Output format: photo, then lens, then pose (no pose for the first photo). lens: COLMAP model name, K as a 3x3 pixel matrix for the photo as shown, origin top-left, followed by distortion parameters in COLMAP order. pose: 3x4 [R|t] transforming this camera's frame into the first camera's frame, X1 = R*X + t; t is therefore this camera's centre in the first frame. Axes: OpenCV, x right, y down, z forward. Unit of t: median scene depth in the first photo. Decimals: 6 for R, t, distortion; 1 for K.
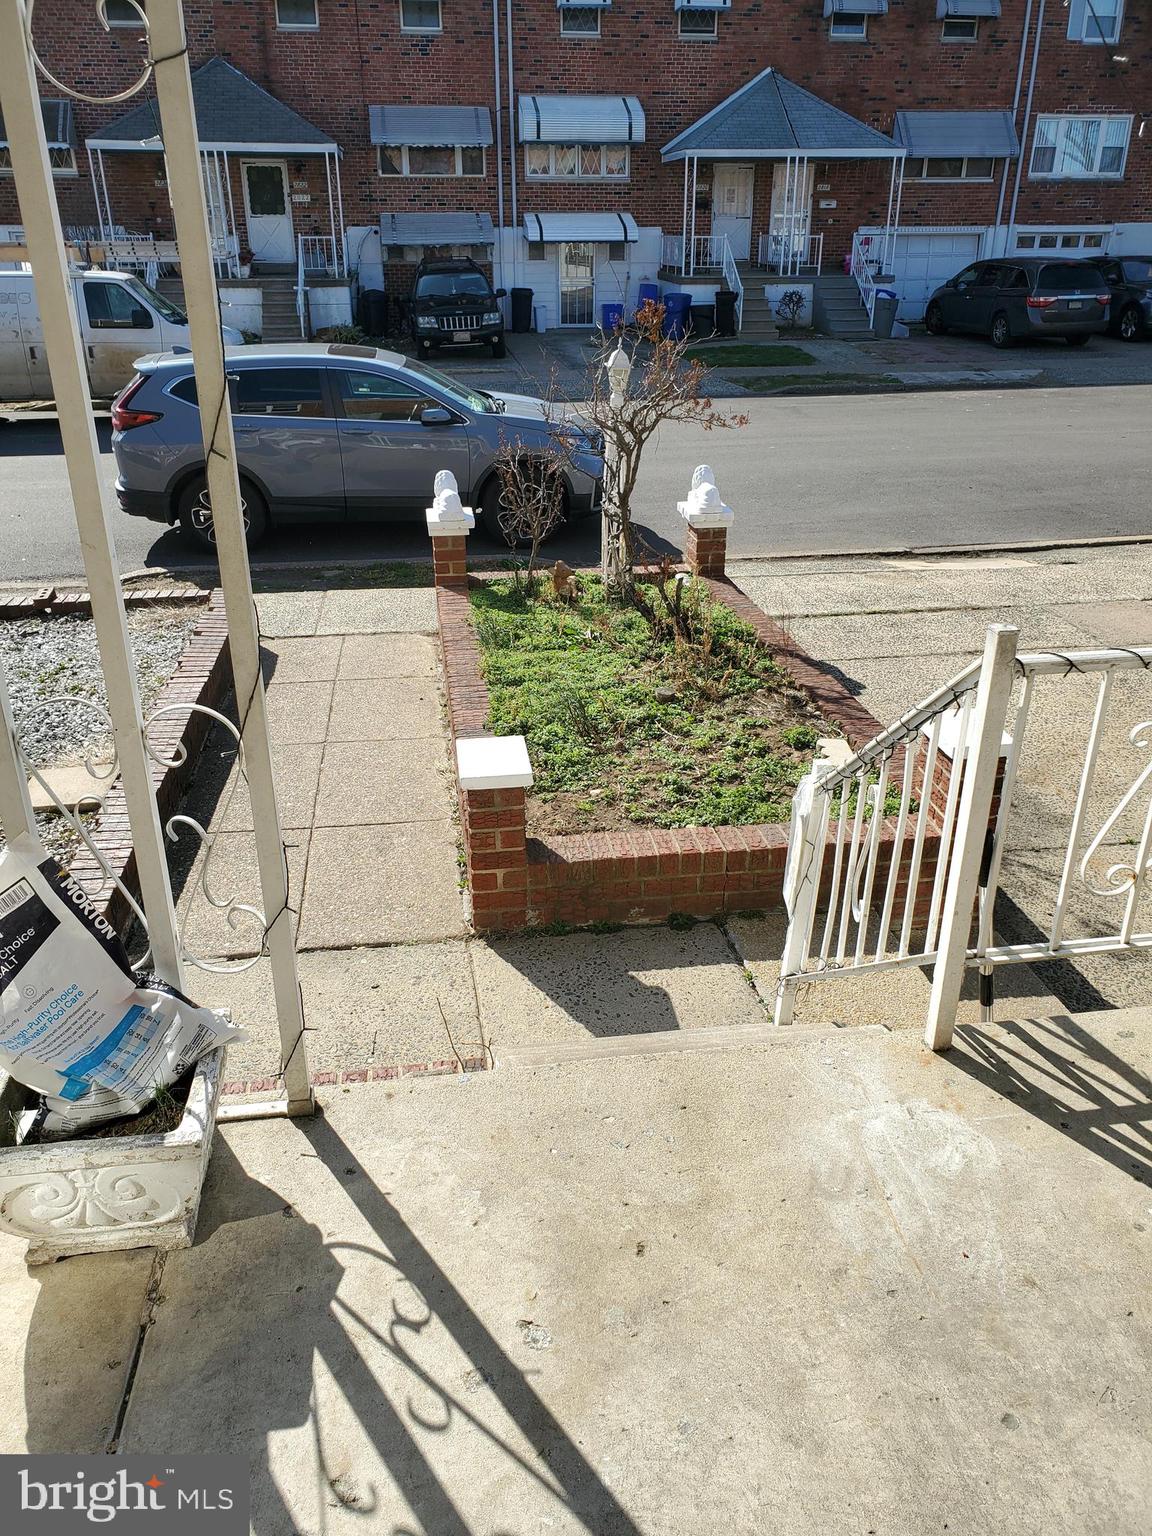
lens RADIAL K [[1174.1, 0, 576.2], [0, 1174.1, 774.5], [0, 0, 1]] dist [-0.026095, 0.048961]
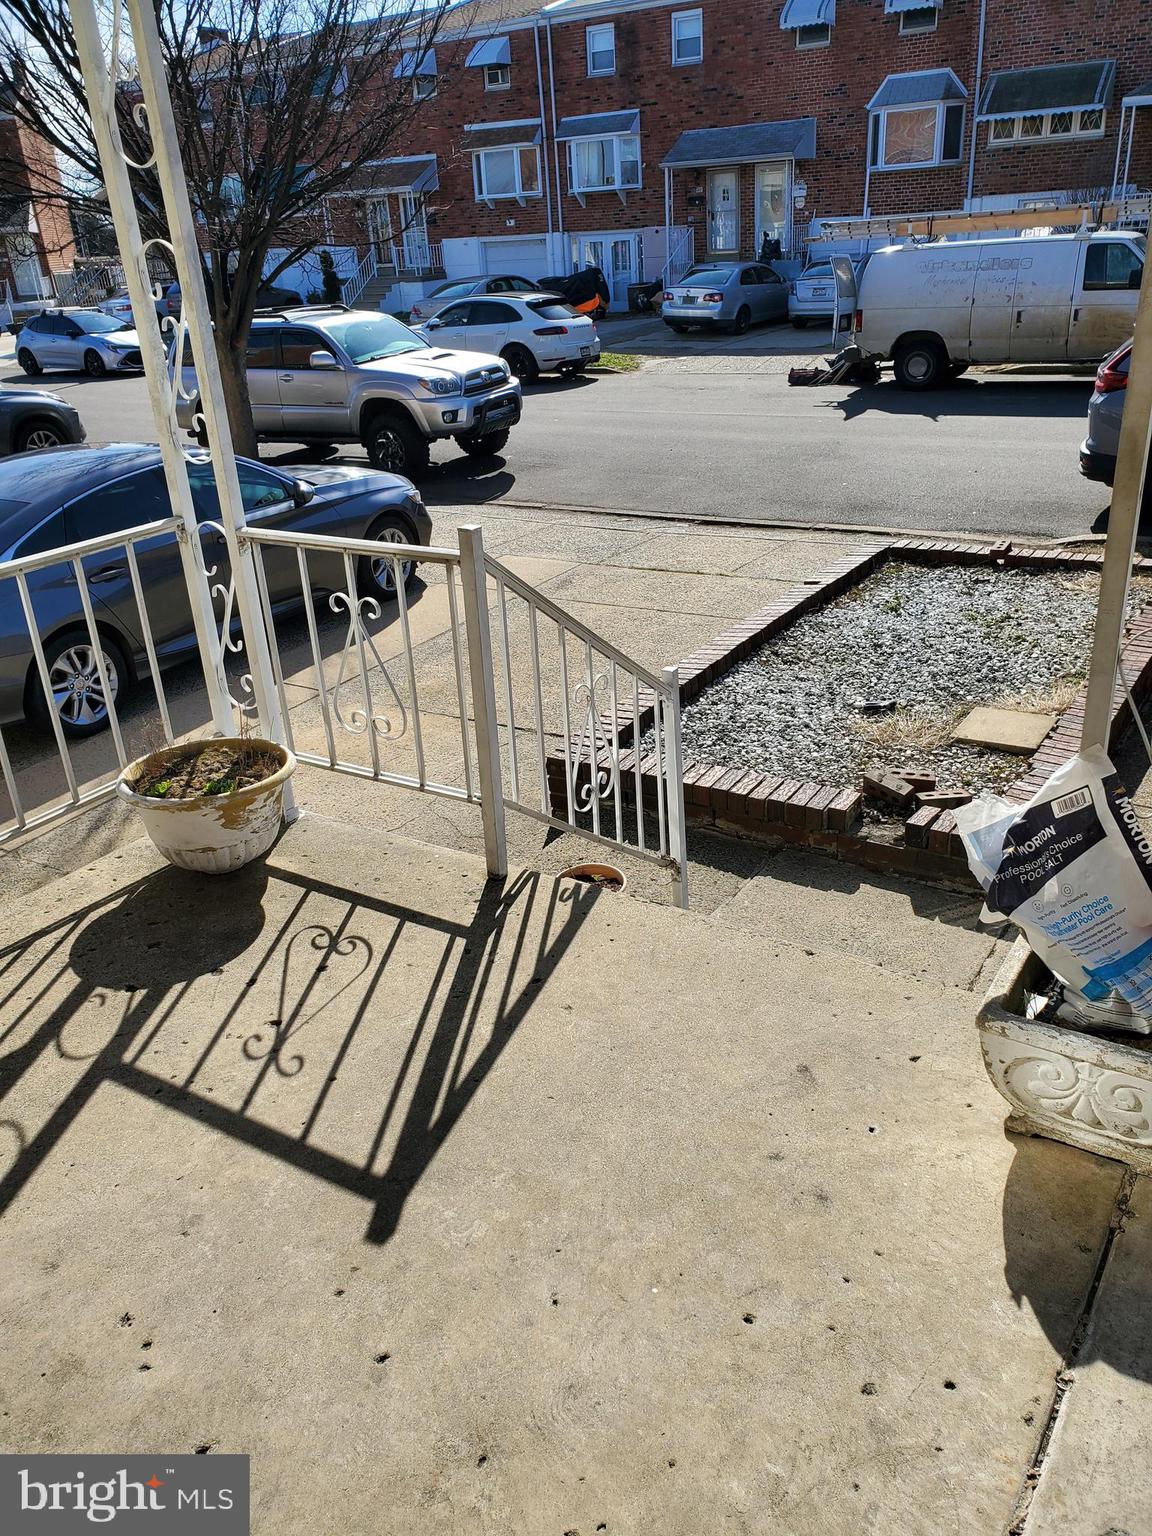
lens RADIAL K [[1174.1, 0, 574.5], [0, 1174.1, 765.3], [0, 0, 1]] dist [-0.026095, 0.048961]
pose [[0.749067, 0.226695, -0.622502, -0.159201], [-0.216094, 0.971848, 0.093885, 0.069543], [0.626261, 0.064193, 0.776966, -0.123133]]
